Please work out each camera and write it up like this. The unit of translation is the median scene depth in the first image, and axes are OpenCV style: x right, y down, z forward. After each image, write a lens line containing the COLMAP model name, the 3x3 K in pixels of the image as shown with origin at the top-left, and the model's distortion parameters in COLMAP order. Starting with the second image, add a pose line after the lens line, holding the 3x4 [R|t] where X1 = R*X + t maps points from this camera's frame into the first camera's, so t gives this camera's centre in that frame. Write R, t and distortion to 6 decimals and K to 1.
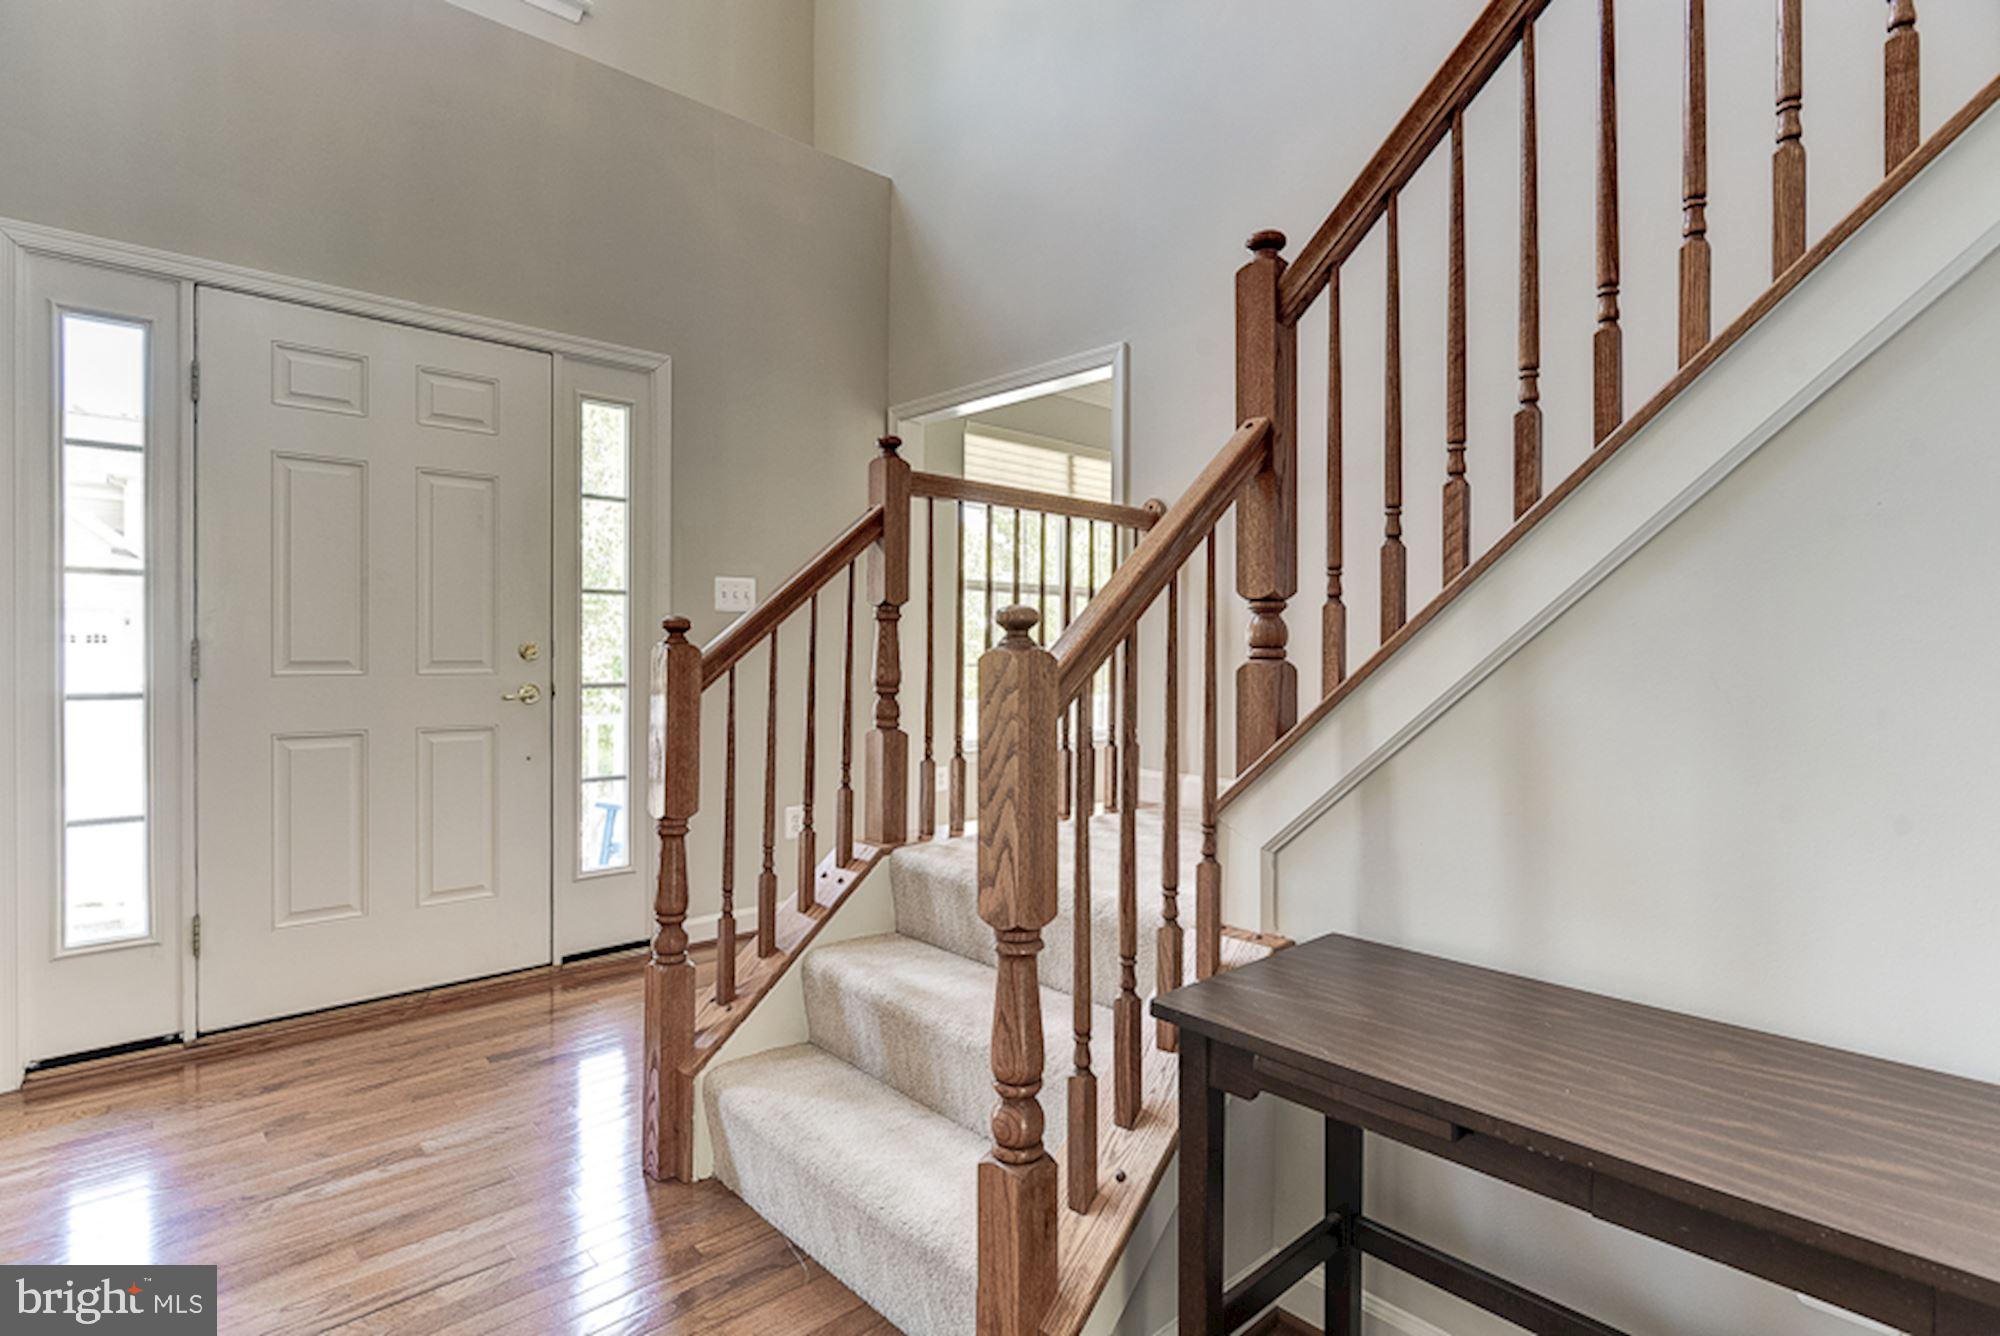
lens RADIAL K [[1000.9, 0, 988.1], [0, 1000.9, 660.2], [0, 0, 1]] dist [-0.007316, 0.000230]
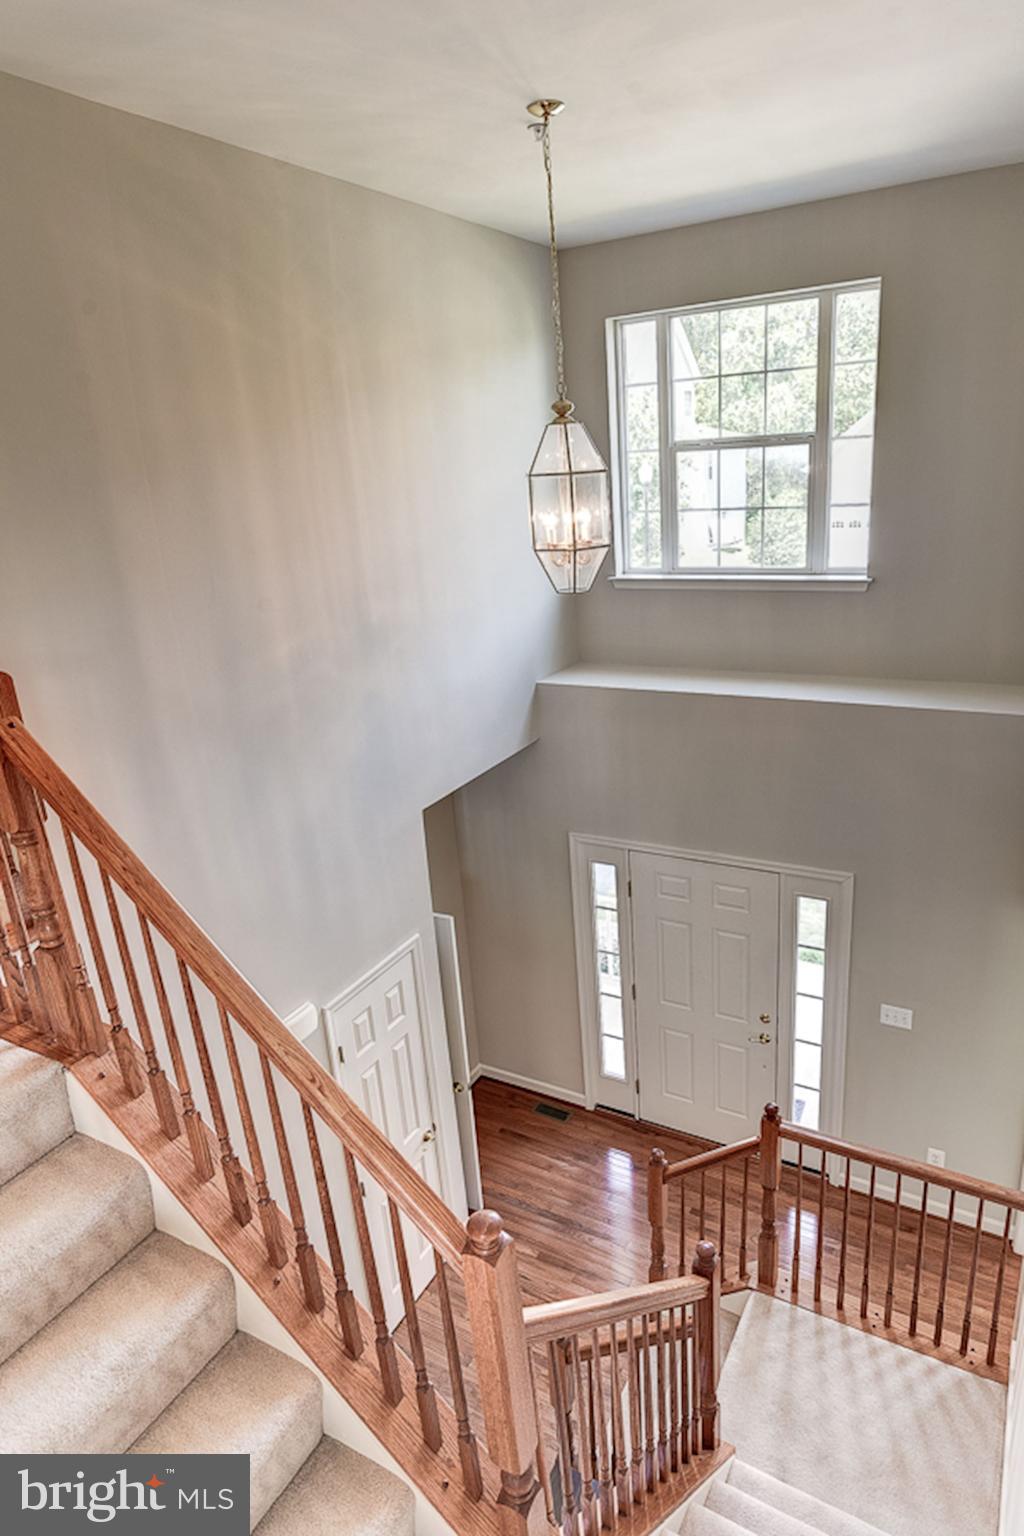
lens RADIAL K [[946.2, 0, 512.0], [0, 946.2, 768.0], [0, 0, 1]] dist [0.002764, 0.000314]
pose [[0.328317, 0.261582, -0.907625, 0.893236], [0.055513, 0.953885, 0.294995, -1.041153], [0.942935, -0.147236, 0.298655, 0.108650]]
